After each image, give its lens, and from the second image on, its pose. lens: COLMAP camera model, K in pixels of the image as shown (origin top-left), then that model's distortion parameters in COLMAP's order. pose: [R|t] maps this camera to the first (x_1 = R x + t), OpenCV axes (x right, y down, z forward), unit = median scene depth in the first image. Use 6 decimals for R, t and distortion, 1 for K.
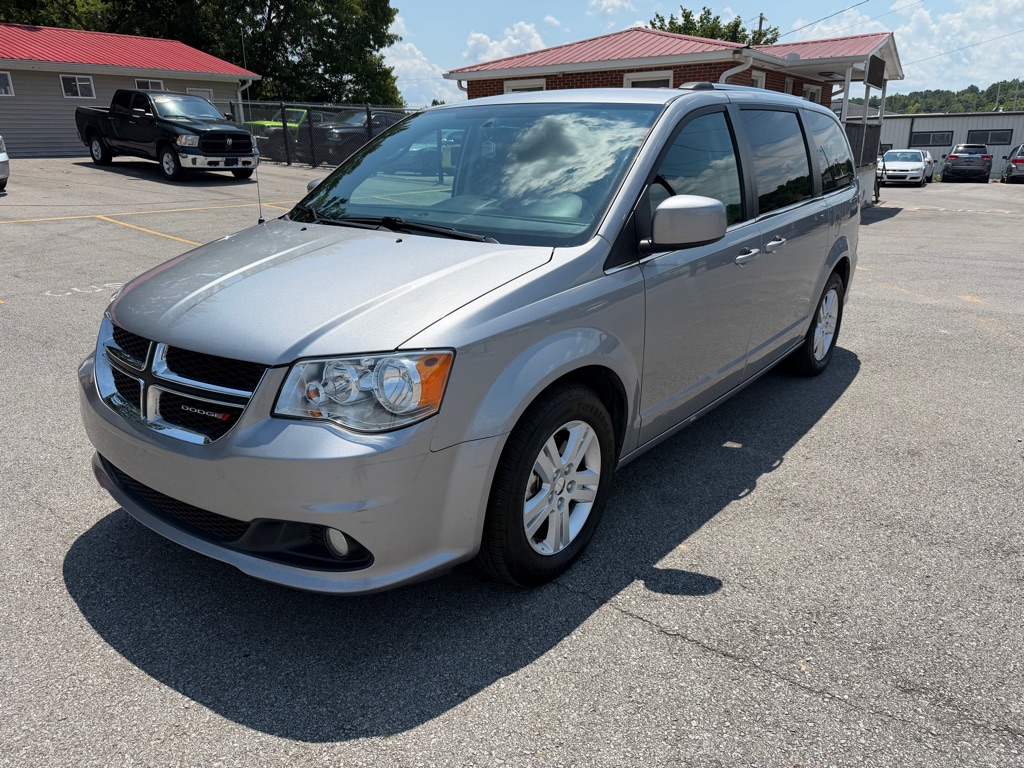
lens RADIAL K [[761.8, 0, 510.9], [0, 761.8, 376.6], [0, 0, 1]] dist [0.010394, -0.024245]
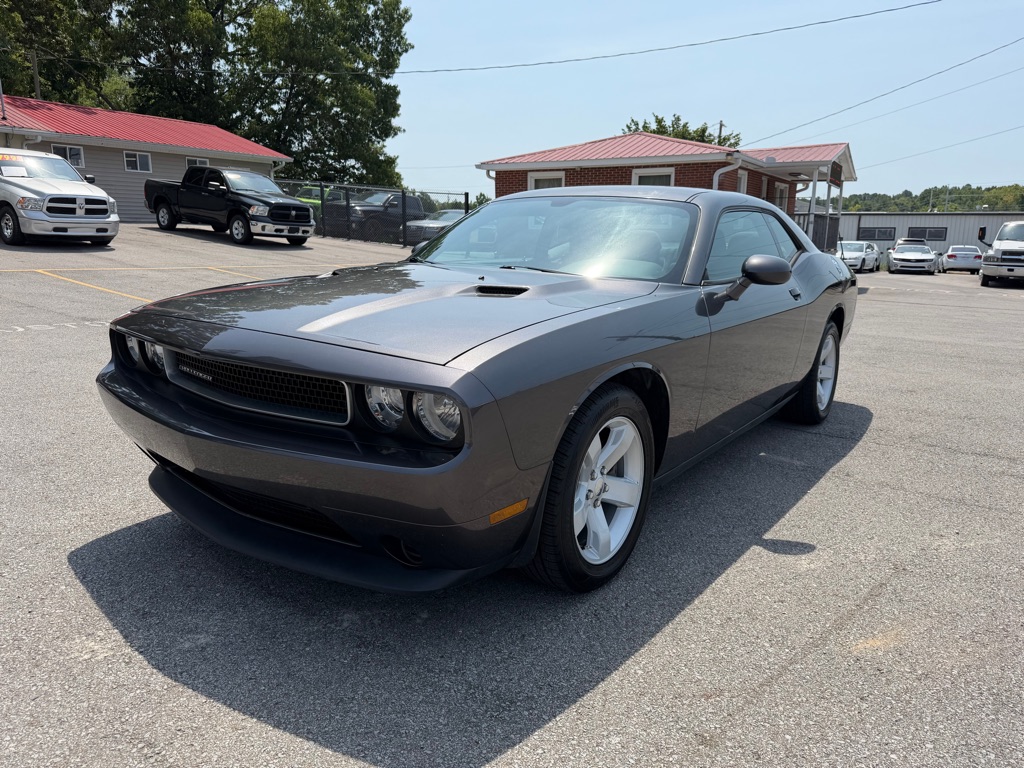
lens RADIAL K [[761.8, 0, 510.9], [0, 761.8, 367.4], [0, 0, 1]] dist [0.010394, -0.024245]
pose [[0.998301, 0.021160, 0.054287, -0.089507], [-0.014532, 0.992705, -0.119694, 0.053178], [-0.056424, 0.118701, 0.991326, -0.125332]]
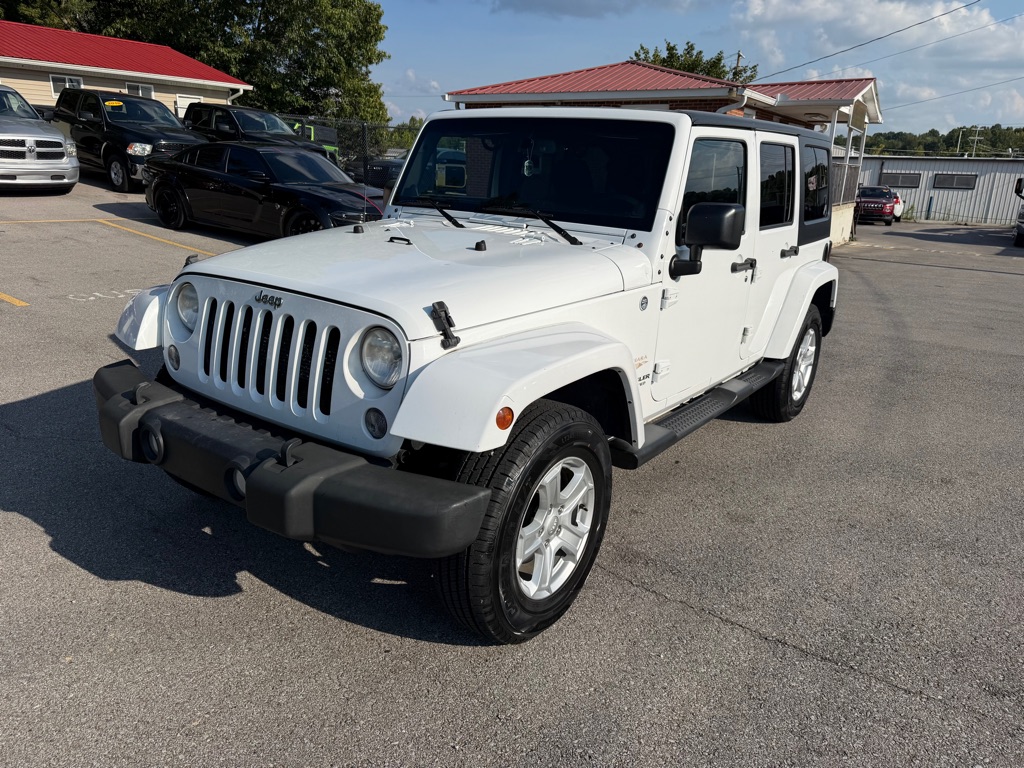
lens RADIAL K [[761.8, 0, 513.0], [0, 761.8, 377.7], [0, 0, 1]] dist [0.010394, -0.024245]
pose [[0.998225, 0.036145, 0.047326, -0.028406], [-0.035038, 0.999097, -0.024017, 0.000227], [-0.048151, 0.022316, 0.998591, -0.010220]]
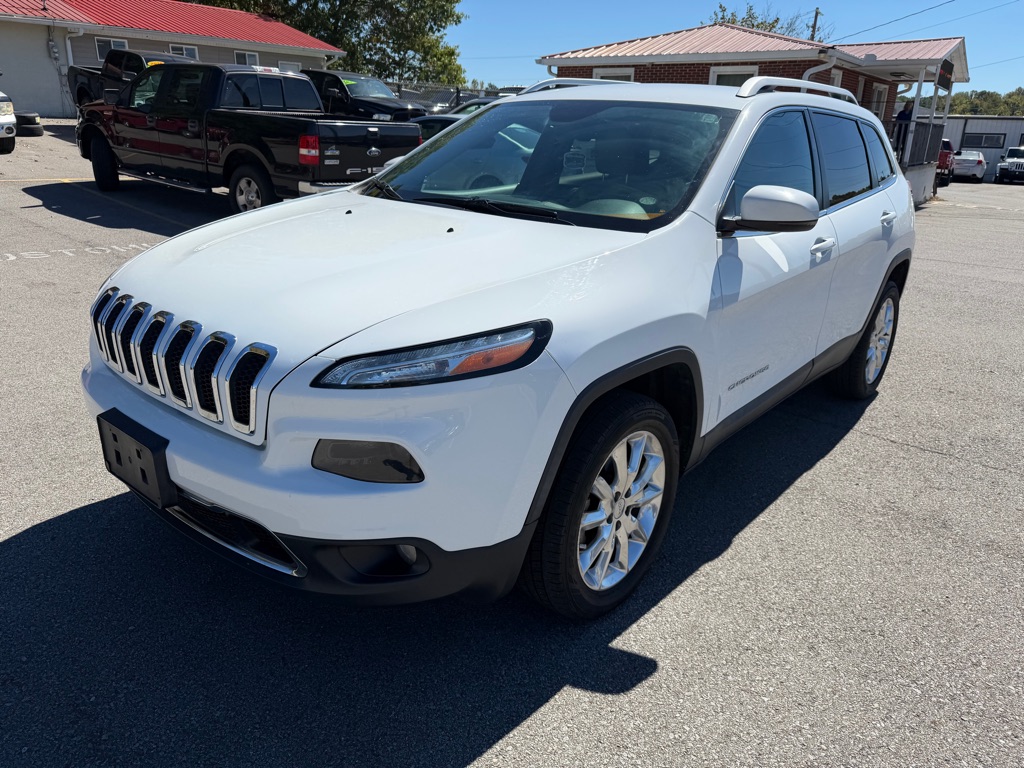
lens RADIAL K [[761.8, 0, 508.6], [0, 761.8, 376.0], [0, 0, 1]] dist [0.010394, -0.024245]
pose [[0.998228, 0.052593, -0.027827, -0.072458], [-0.052008, 0.998419, 0.021324, 0.026048], [0.028904, -0.019839, 0.999385, -0.079038]]
